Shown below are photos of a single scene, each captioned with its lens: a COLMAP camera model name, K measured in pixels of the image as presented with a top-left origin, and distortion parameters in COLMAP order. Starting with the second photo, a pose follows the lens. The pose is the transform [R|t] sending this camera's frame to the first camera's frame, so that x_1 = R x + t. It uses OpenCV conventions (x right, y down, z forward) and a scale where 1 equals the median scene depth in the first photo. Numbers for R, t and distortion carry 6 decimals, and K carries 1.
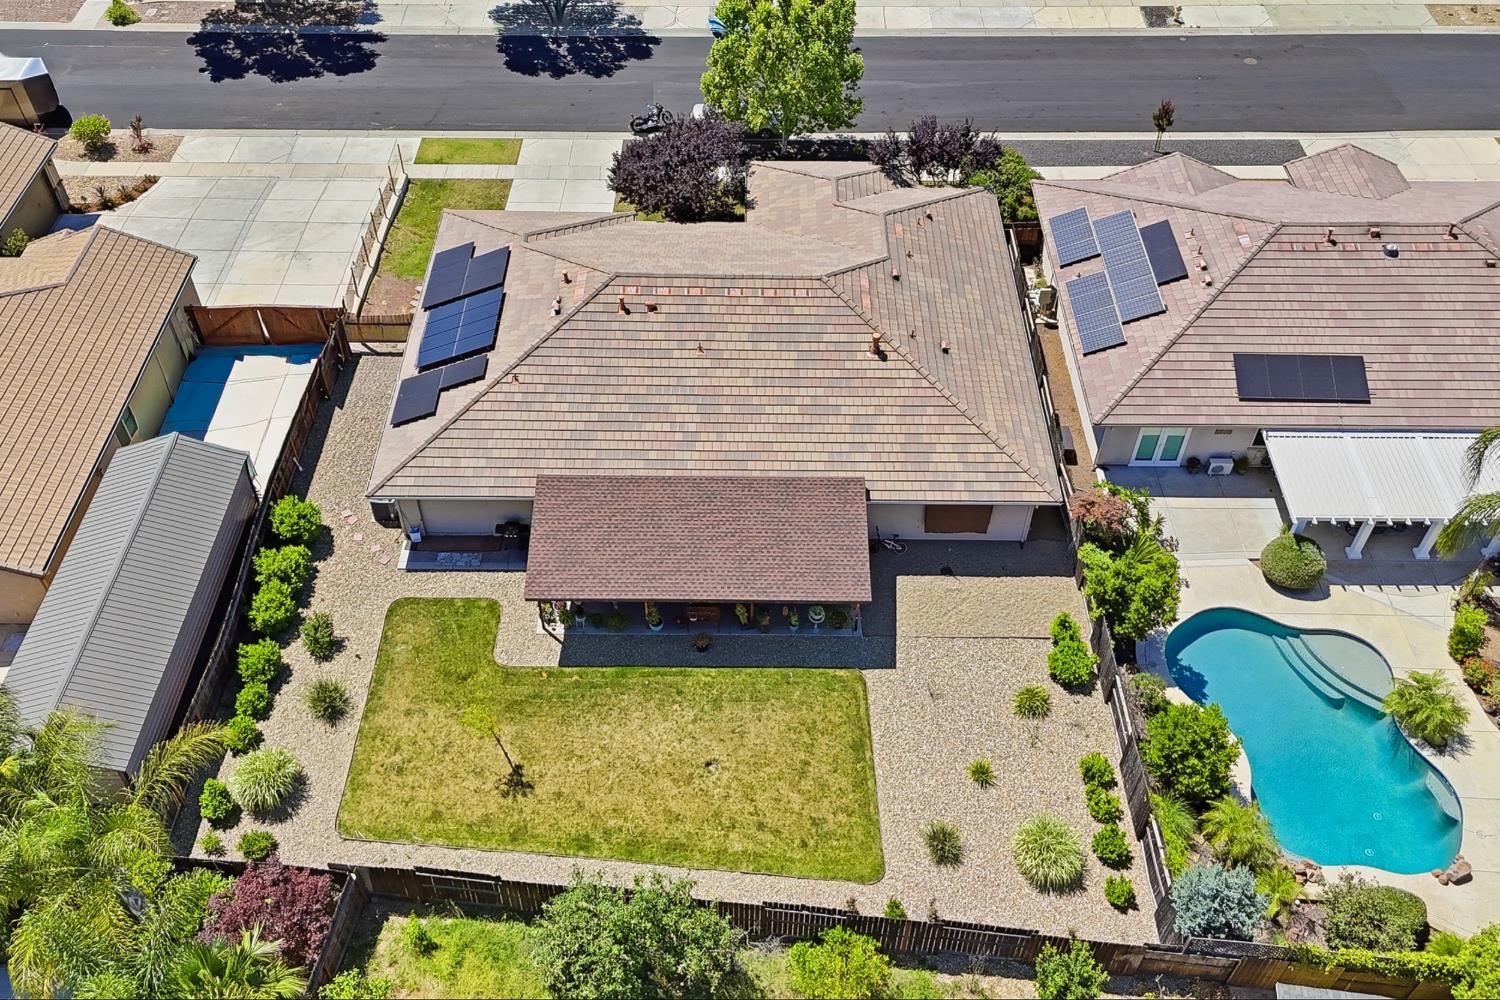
lens RADIAL K [[1282.3, 0, 706.0], [0, 1282.3, 432.1], [0, 0, 1]] dist [0.085476, -0.113251]
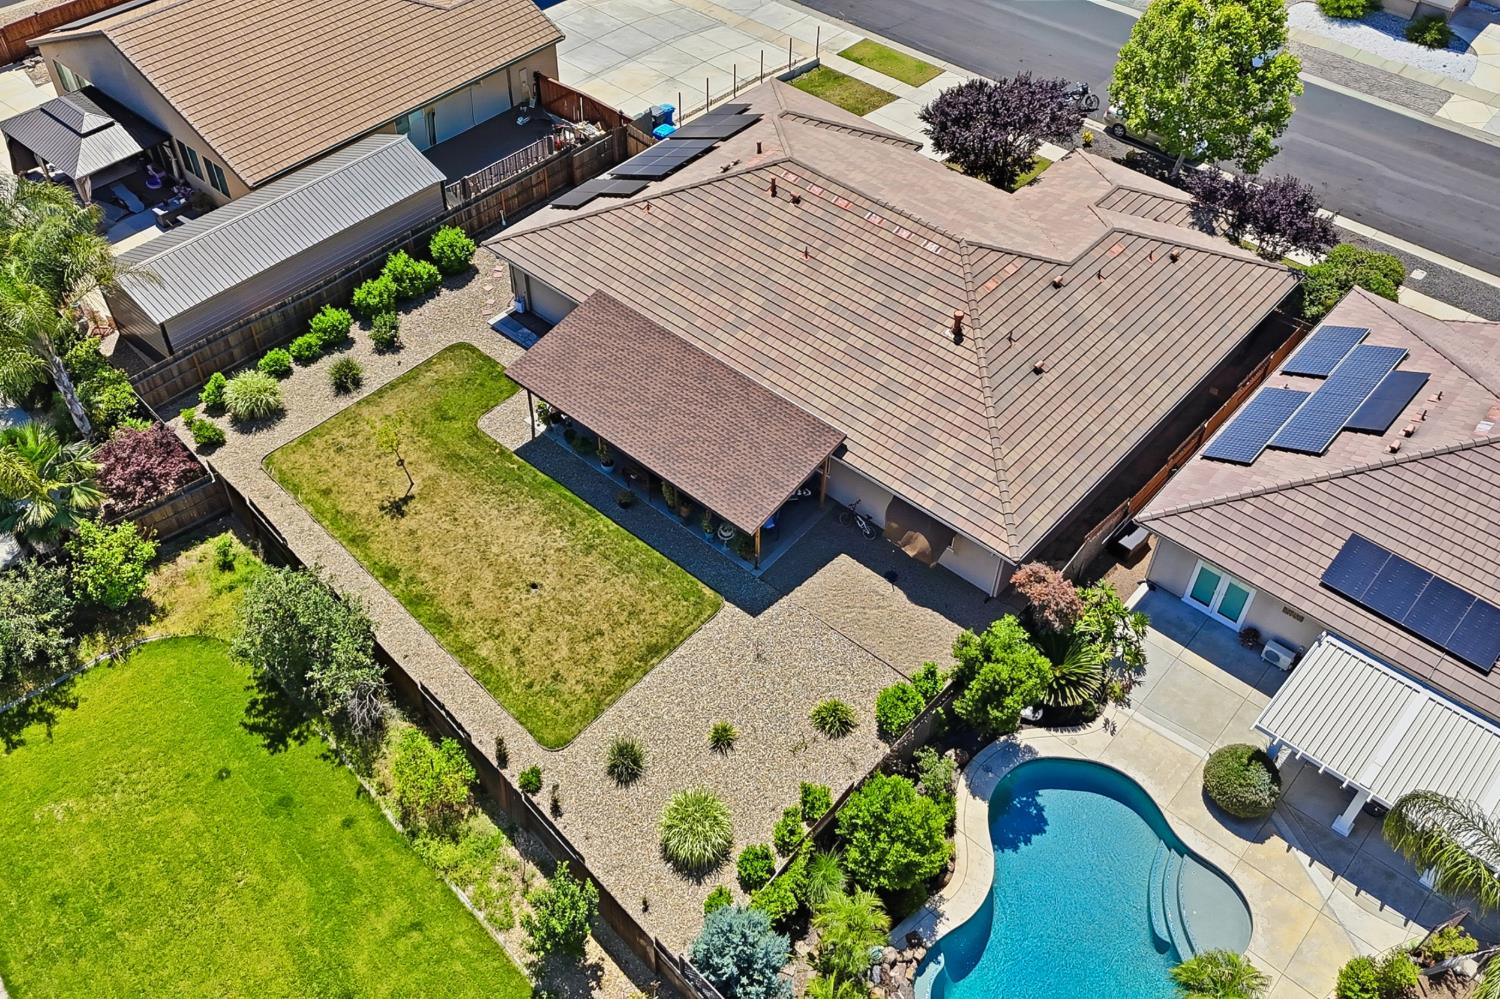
lens RADIAL K [[1282.3, 0, 706.0], [0, 1282.3, 431.6], [0, 0, 1]] dist [0.085476, -0.113251]
pose [[0.765650, 0.462405, -0.447170, 0.451413], [-0.463170, 0.878699, 0.115590, -0.025405], [0.446377, 0.118614, 0.886949, 0.134279]]
